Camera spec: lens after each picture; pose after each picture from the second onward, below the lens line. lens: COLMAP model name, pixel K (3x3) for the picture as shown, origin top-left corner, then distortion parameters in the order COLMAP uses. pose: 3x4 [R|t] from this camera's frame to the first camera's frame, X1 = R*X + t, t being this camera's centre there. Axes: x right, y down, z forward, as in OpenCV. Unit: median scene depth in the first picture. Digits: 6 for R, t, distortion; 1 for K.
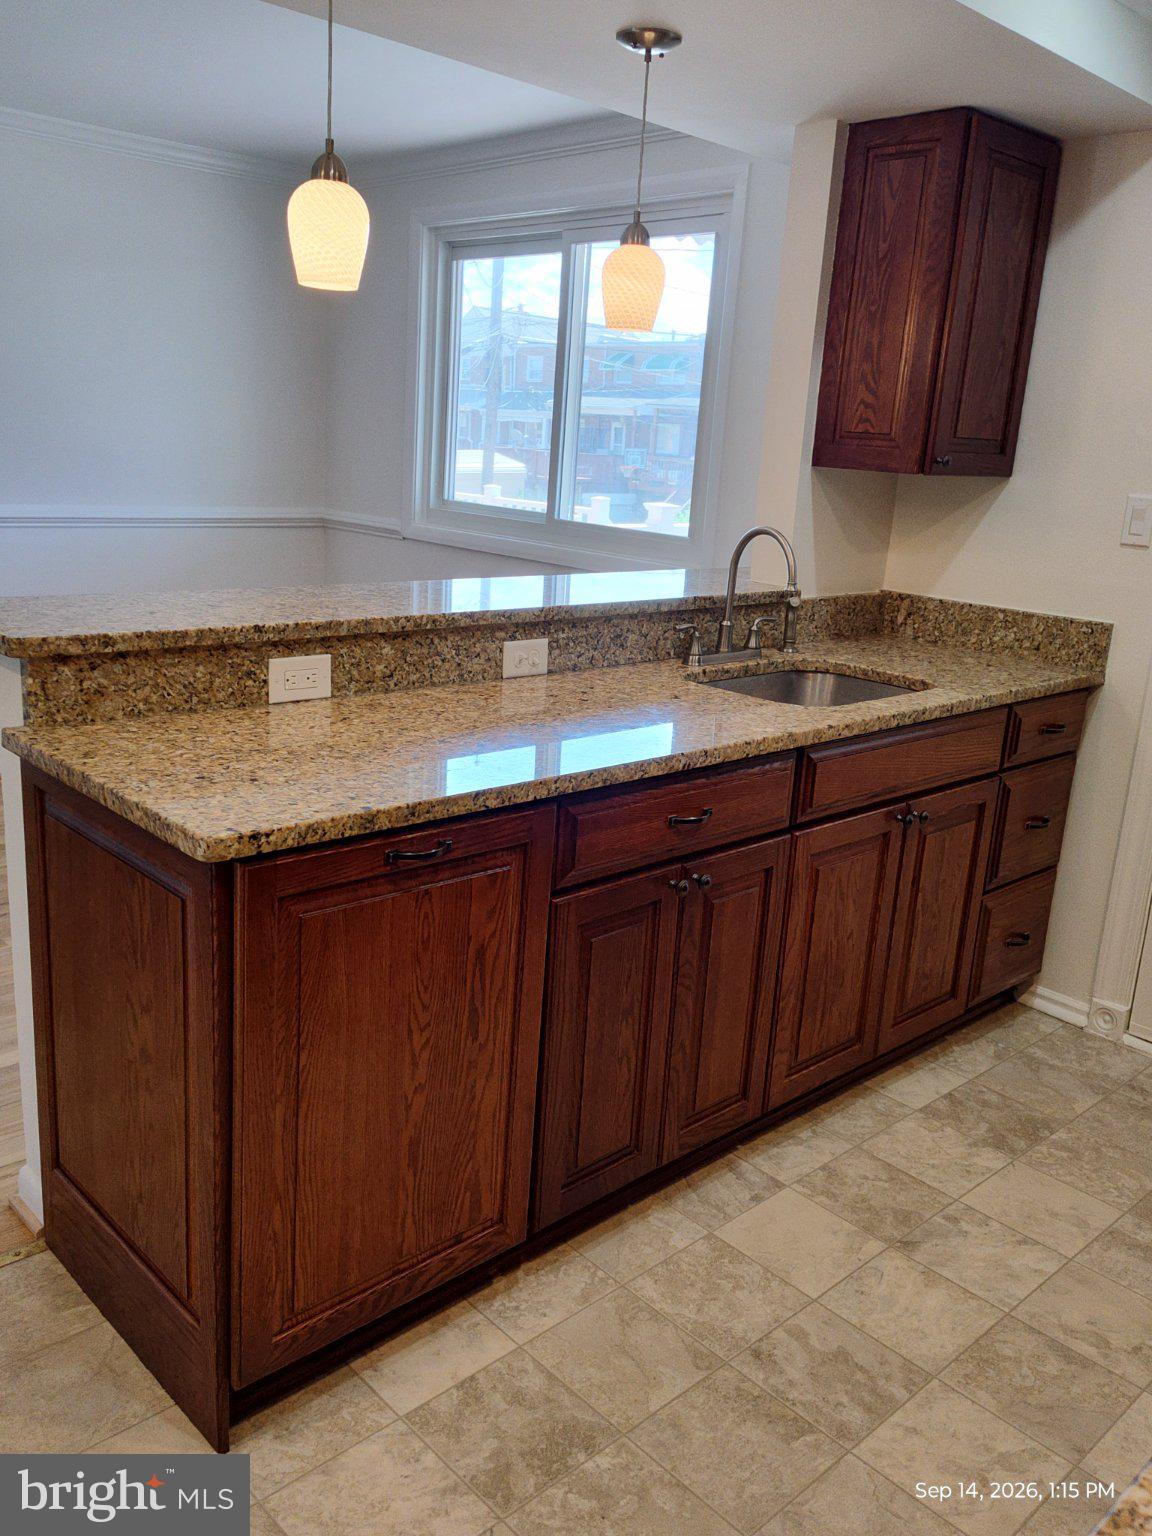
lens RADIAL K [[1272.0, 0, 539.0], [0, 1272.0, 767.1], [0, 0, 1]] dist [0.003486, 0.003266]
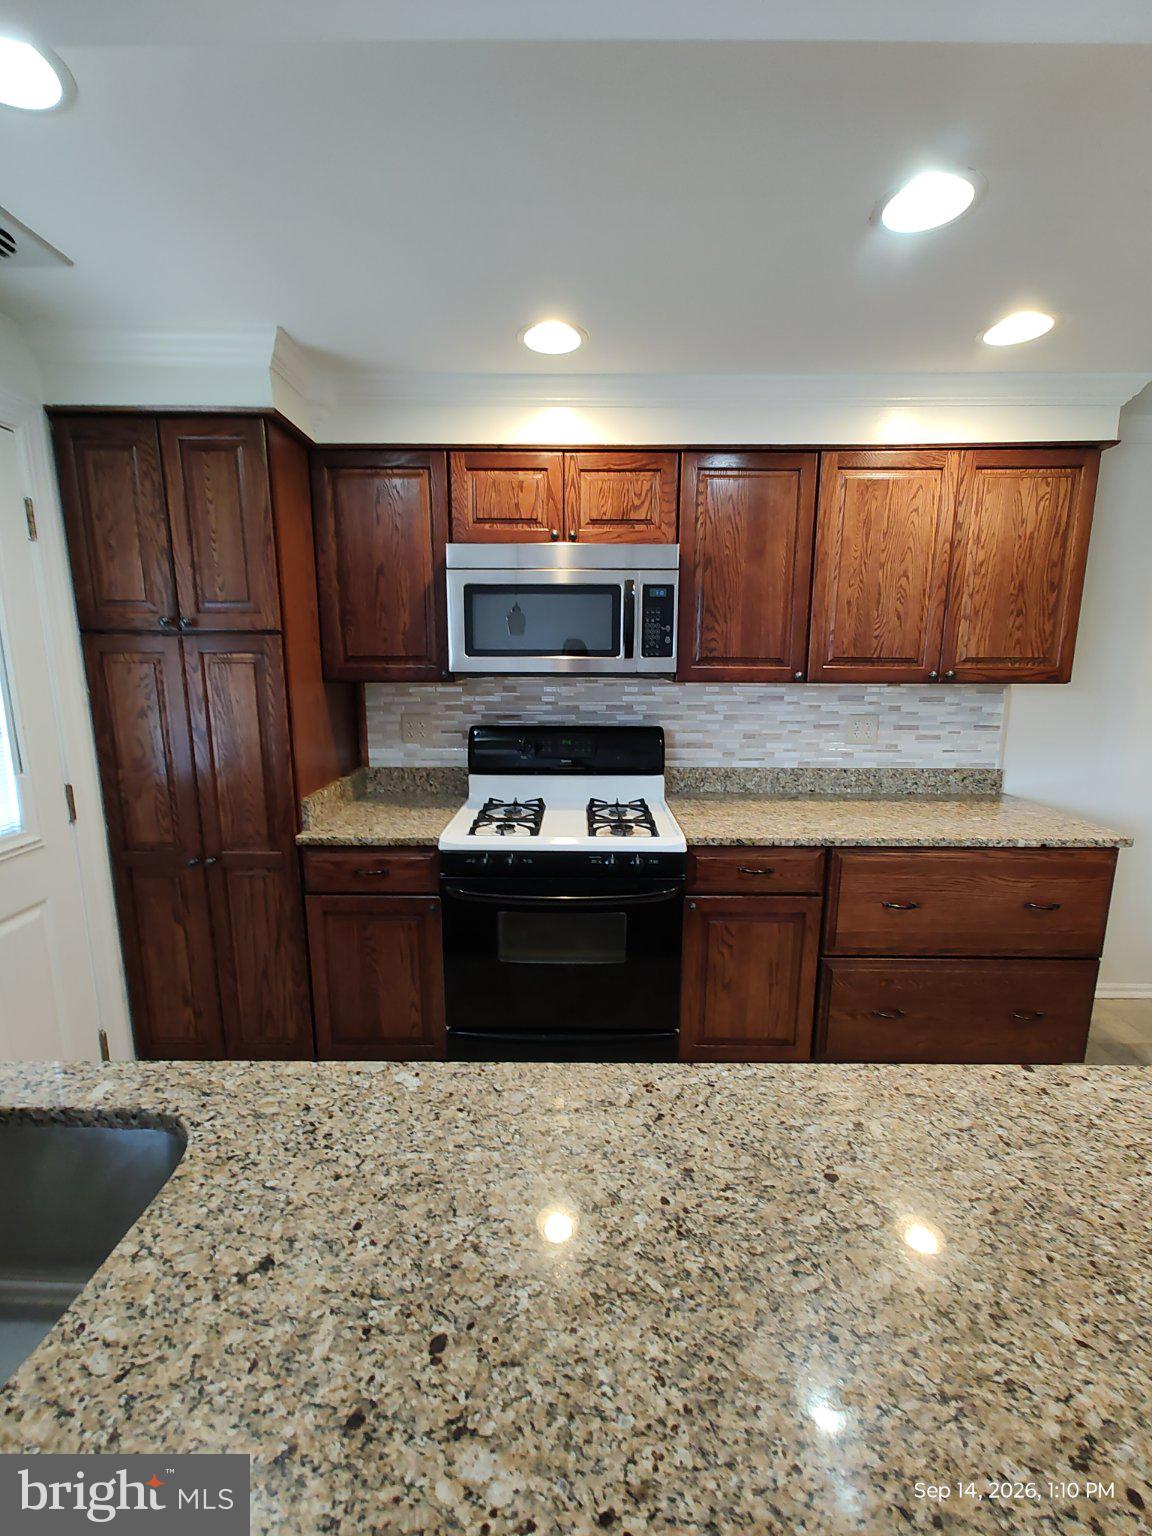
lens RADIAL K [[642.7, 0, 576.0], [0, 642.7, 768.0], [0, 0, 1]] dist [0.007000, -0.000500]
pose [[-0.739943, -0.183446, 0.647172, -0.121572], [0.123111, 0.908914, 0.398397, -0.355265], [-0.661307, 0.374465, -0.649961, 1.153381]]
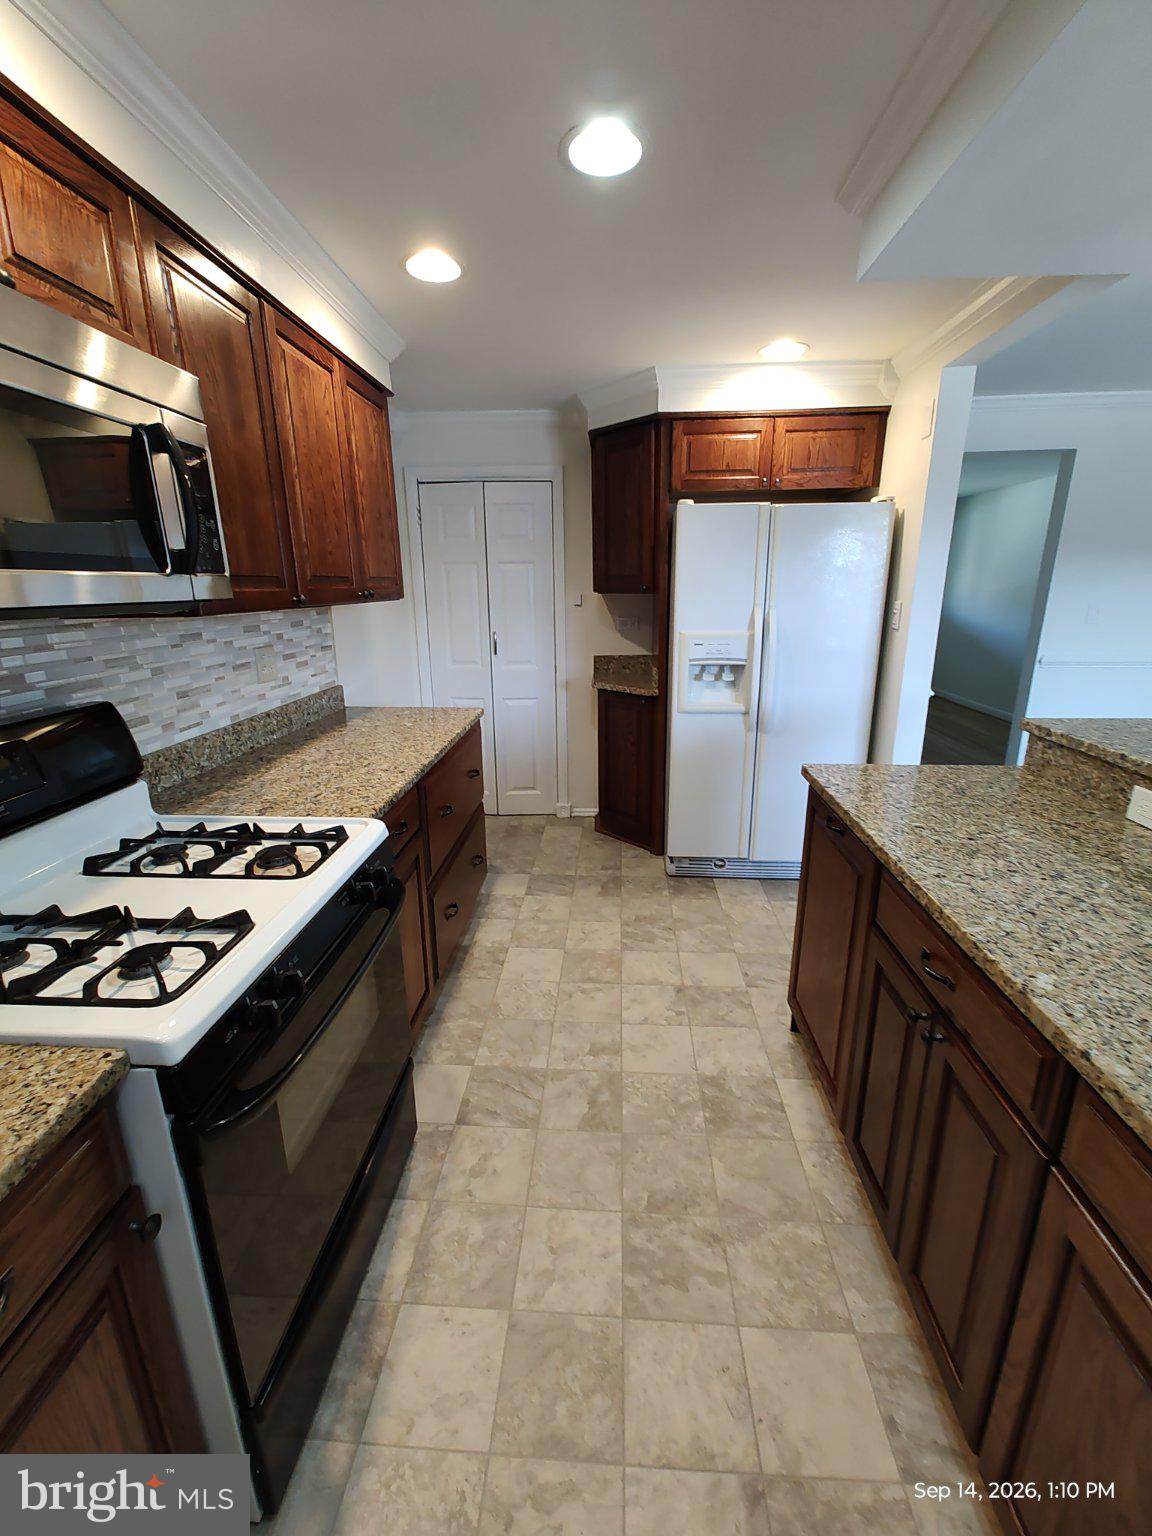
lens RADIAL K [[642.7, 0, 576.0], [0, 642.7, 768.0], [0, 0, 1]] dist [0.007000, -0.000500]
pose [[-0.719321, 0.141764, -0.680059, 0.650323], [-0.208151, 0.889991, 0.405695, -0.251667], [0.662759, 0.433380, -0.610681, 1.028295]]
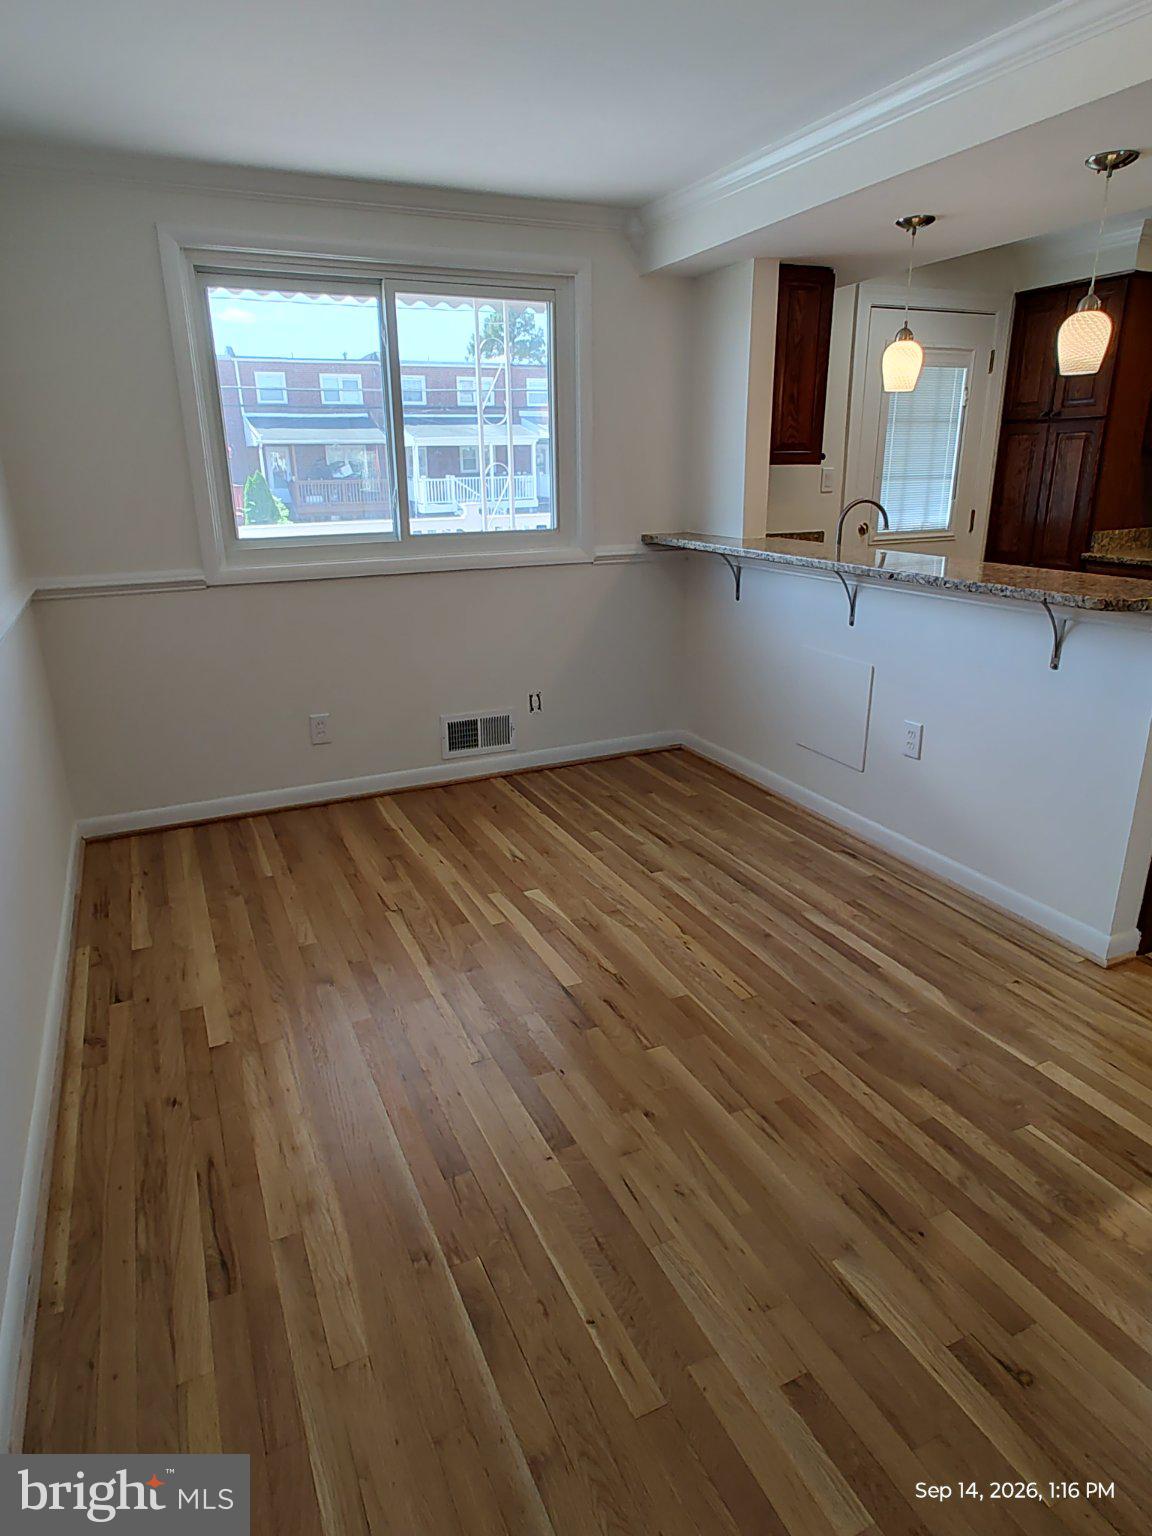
lens RADIAL K [[918.6, 0, 576.0], [0, 918.6, 768.0], [0, 0, 1]] dist [0.004228, 0.000063]
pose [[0.283738, -0.374722, 0.882653, -1.640836], [0.273850, 0.913813, 0.299919, -0.445266], [-0.918966, 0.156616, 0.361901, 1.233467]]
